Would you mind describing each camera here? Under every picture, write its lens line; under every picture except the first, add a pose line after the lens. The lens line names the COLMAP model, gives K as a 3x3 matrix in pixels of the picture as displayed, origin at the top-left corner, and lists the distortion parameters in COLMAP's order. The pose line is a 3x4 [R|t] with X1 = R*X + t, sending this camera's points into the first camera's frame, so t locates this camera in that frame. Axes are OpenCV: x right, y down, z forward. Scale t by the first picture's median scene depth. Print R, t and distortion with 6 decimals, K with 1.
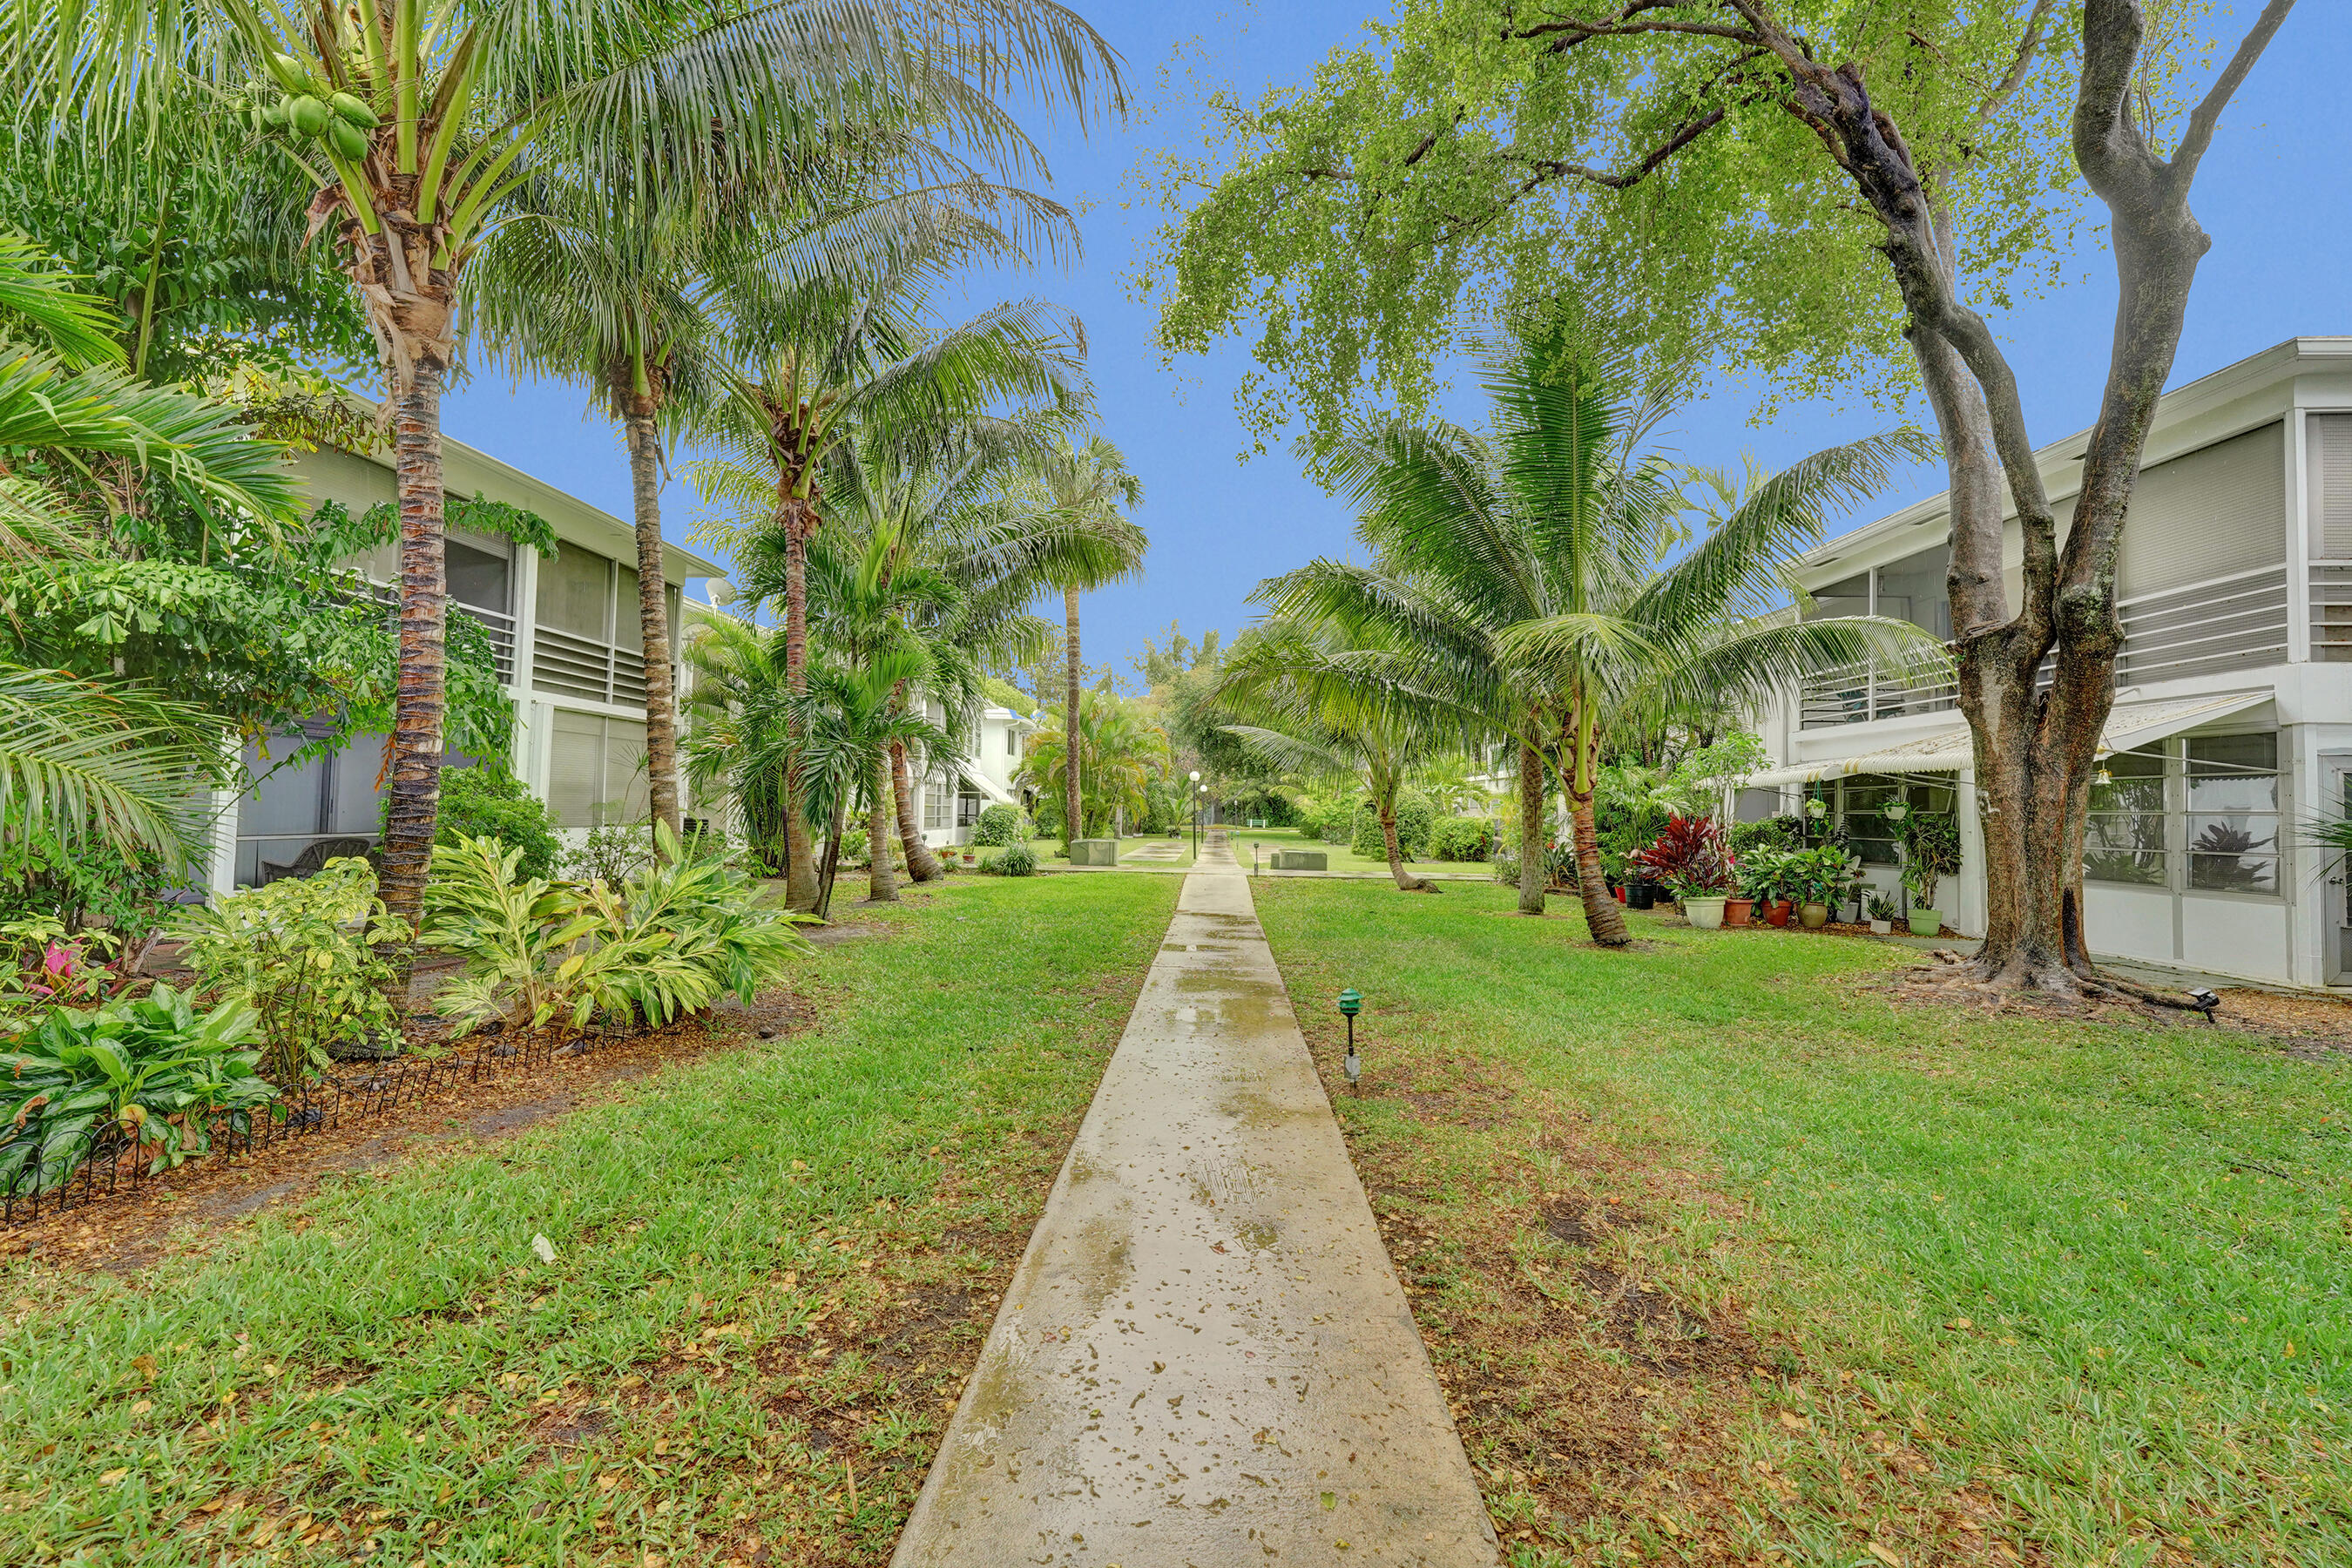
lens RADIAL K [[973.0, 0, 1175.2], [0, 973.0, 778.6], [0, 0, 1]] dist [-0.000305, 0.001726]
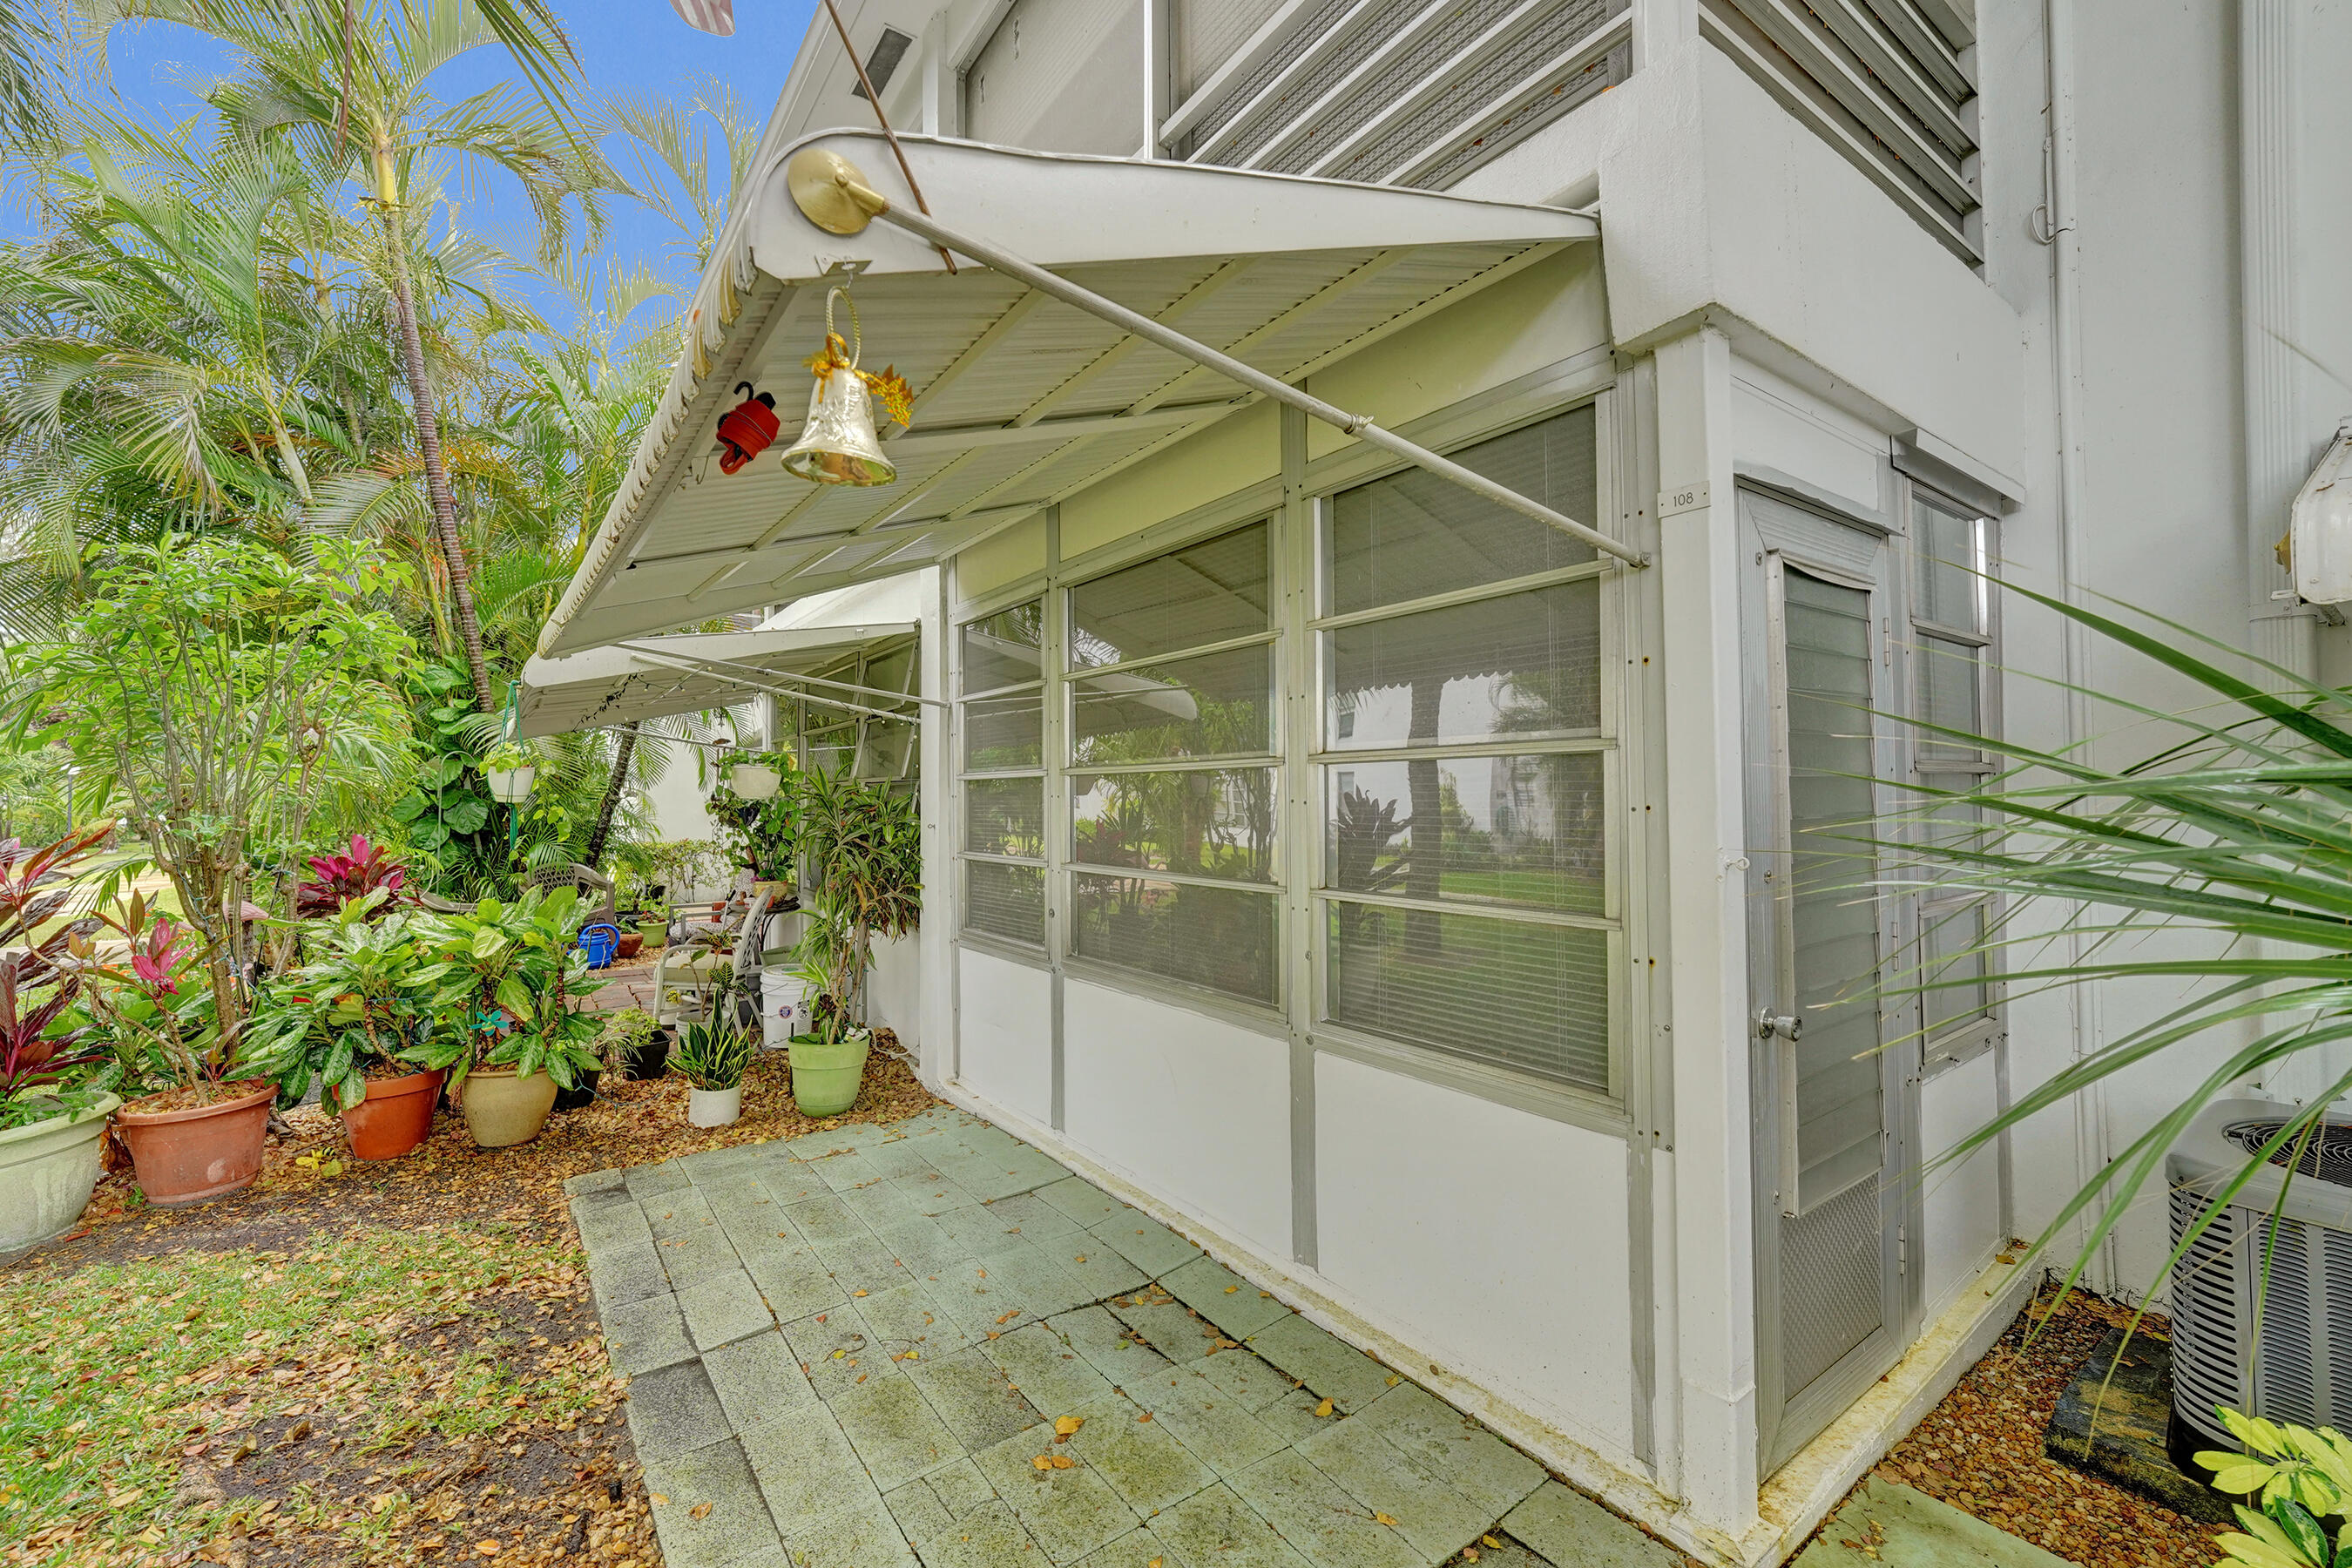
lens RADIAL K [[973.0, 0, 1177.0], [0, 973.0, 778.9], [0, 0, 1]] dist [-0.000305, 0.001726]
pose [[0.786655, -0.008315, 0.617337, 0.858095], [0.000517, 0.999918, 0.012808, 0.038675], [-0.617393, -0.009756, 0.786595, 0.832311]]
